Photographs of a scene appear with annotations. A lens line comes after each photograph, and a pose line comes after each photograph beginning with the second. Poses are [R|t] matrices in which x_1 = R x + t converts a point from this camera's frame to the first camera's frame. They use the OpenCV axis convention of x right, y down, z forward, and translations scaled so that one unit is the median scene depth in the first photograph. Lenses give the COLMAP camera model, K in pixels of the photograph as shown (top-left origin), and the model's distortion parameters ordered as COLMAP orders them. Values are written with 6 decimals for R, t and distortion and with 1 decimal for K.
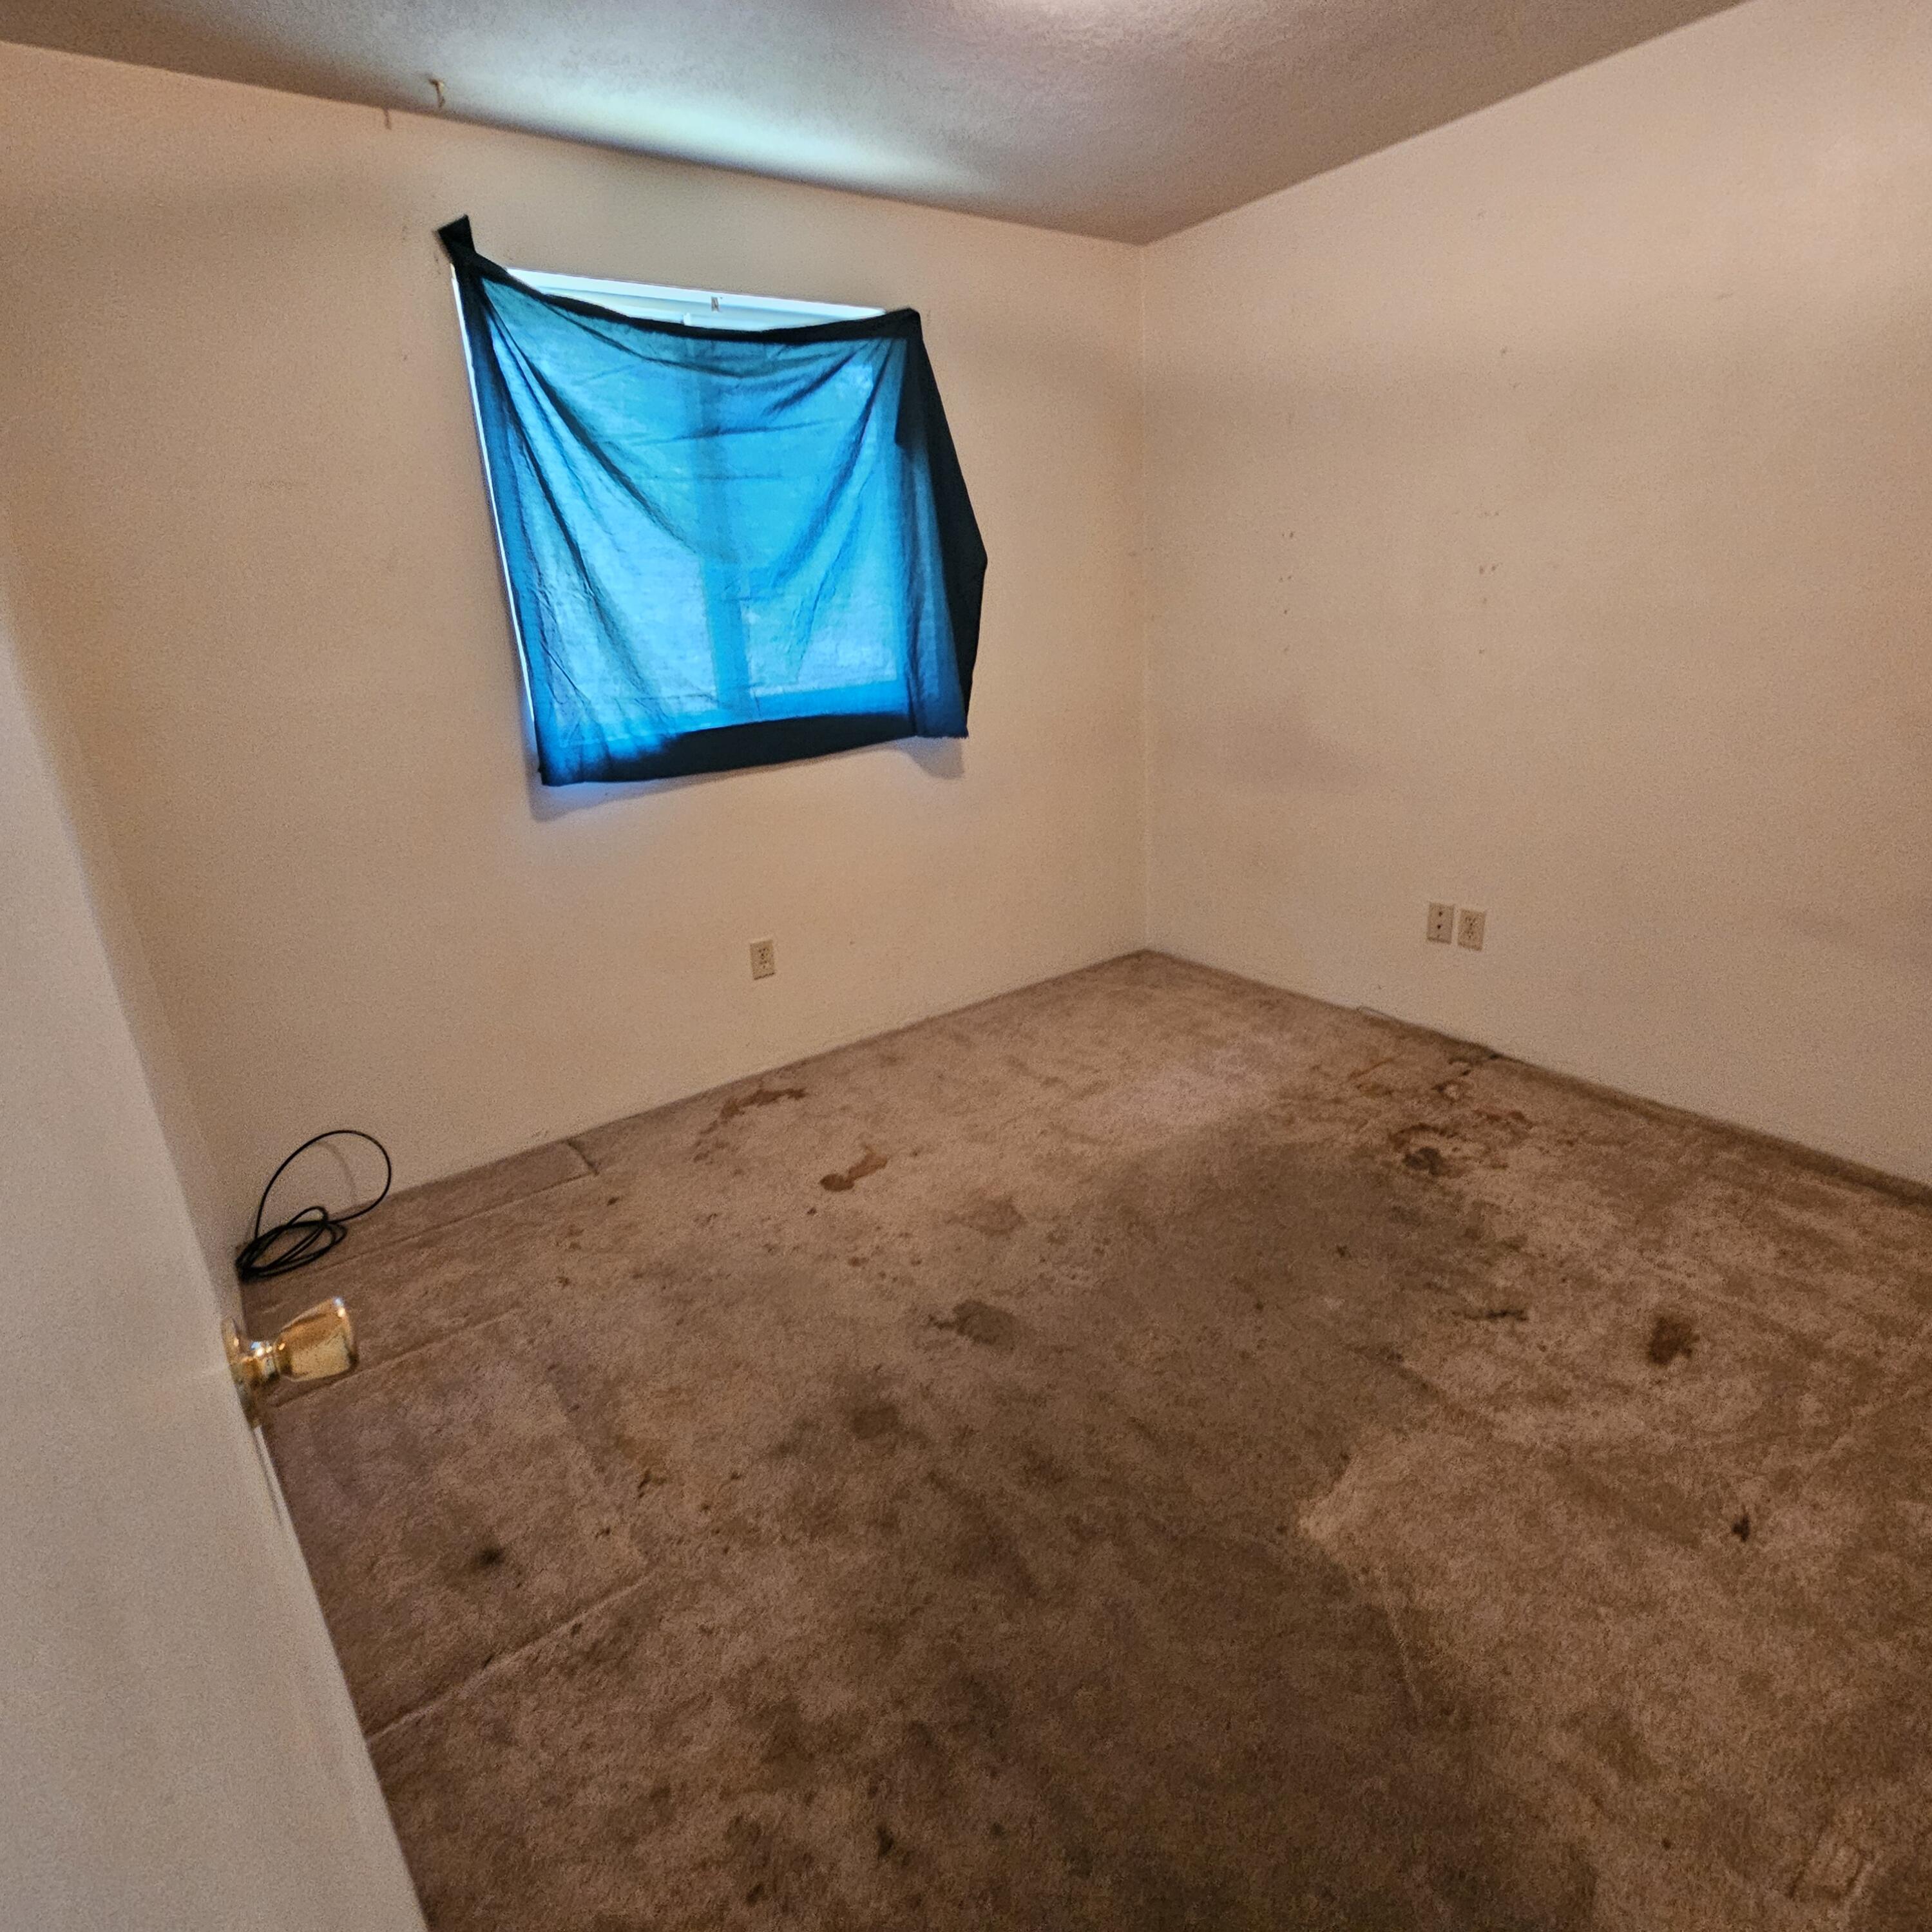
lens RADIAL K [[1071.1, 0, 961.9], [0, 1071.1, 962.2], [0, 0, 1]] dist [0.000631, -0.000298]
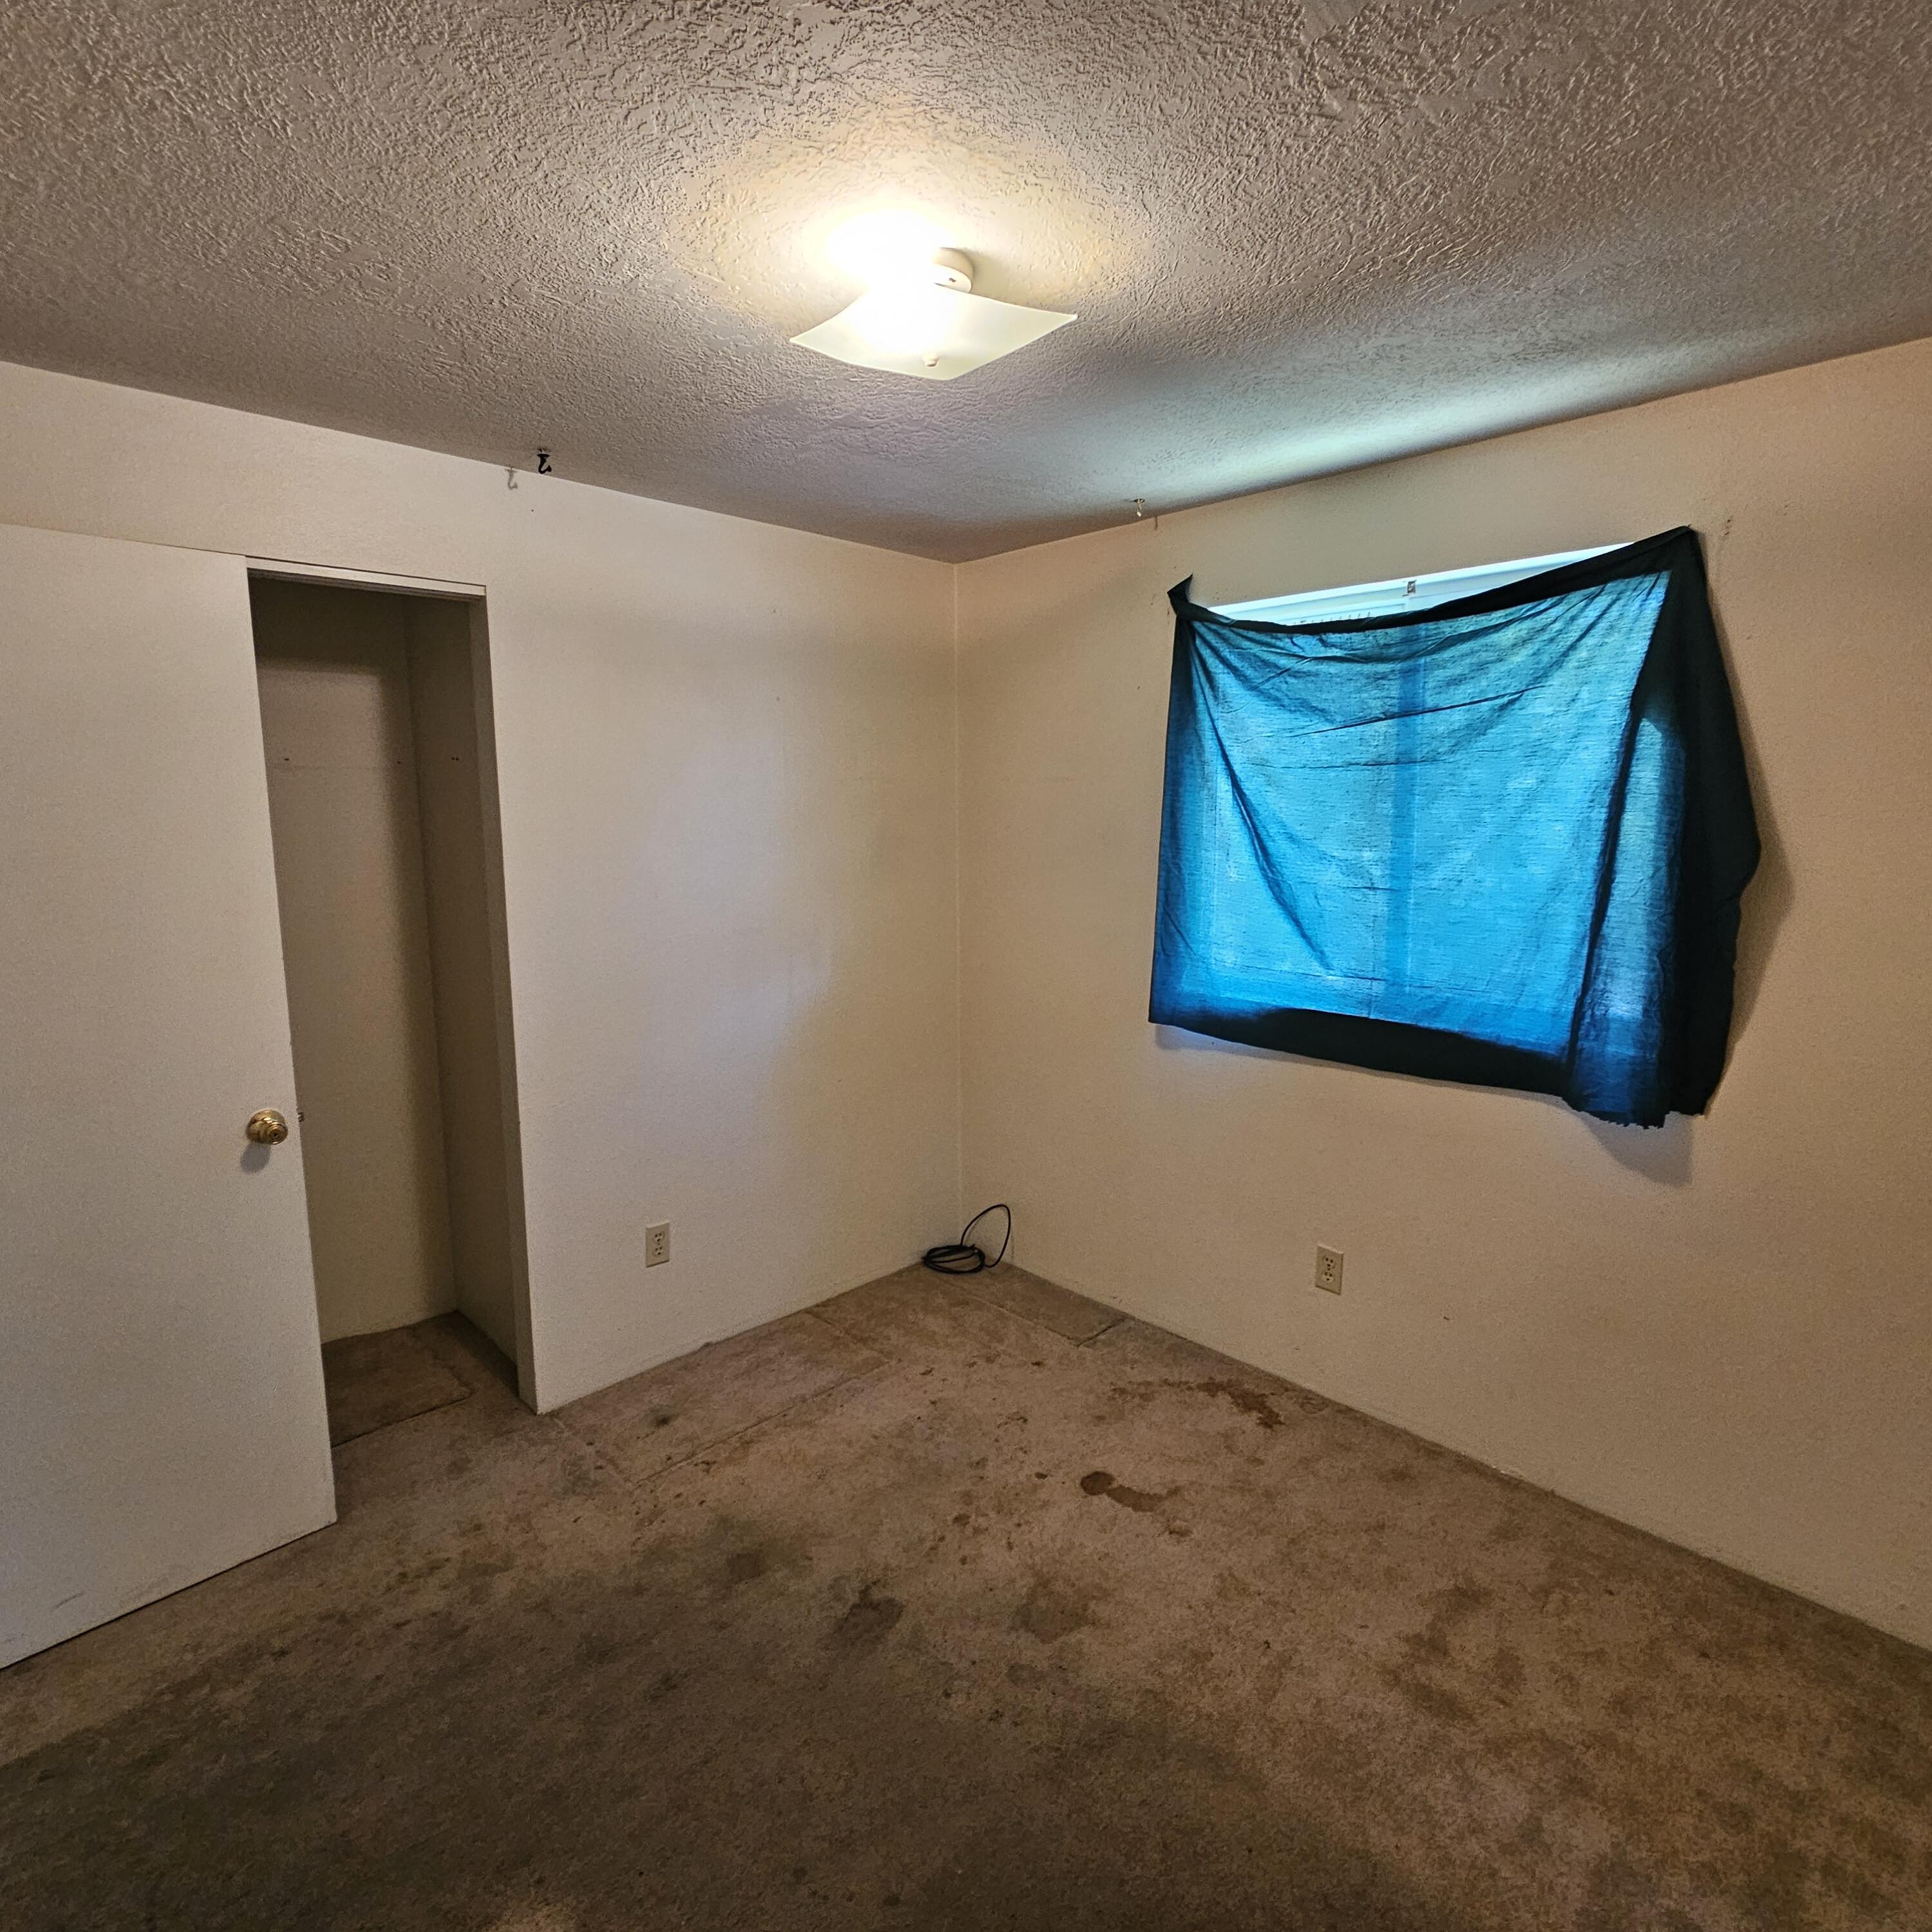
lens RADIAL K [[1071.1, 0, 961.9], [0, 1071.1, 962.2], [0, 0, 1]] dist [0.000631, -0.000298]
pose [[0.132166, 0.206867, -0.969401, 0.698030], [-0.324604, 0.933086, 0.154862, -0.336644], [0.936571, 0.294204, 0.190472, 0.567332]]
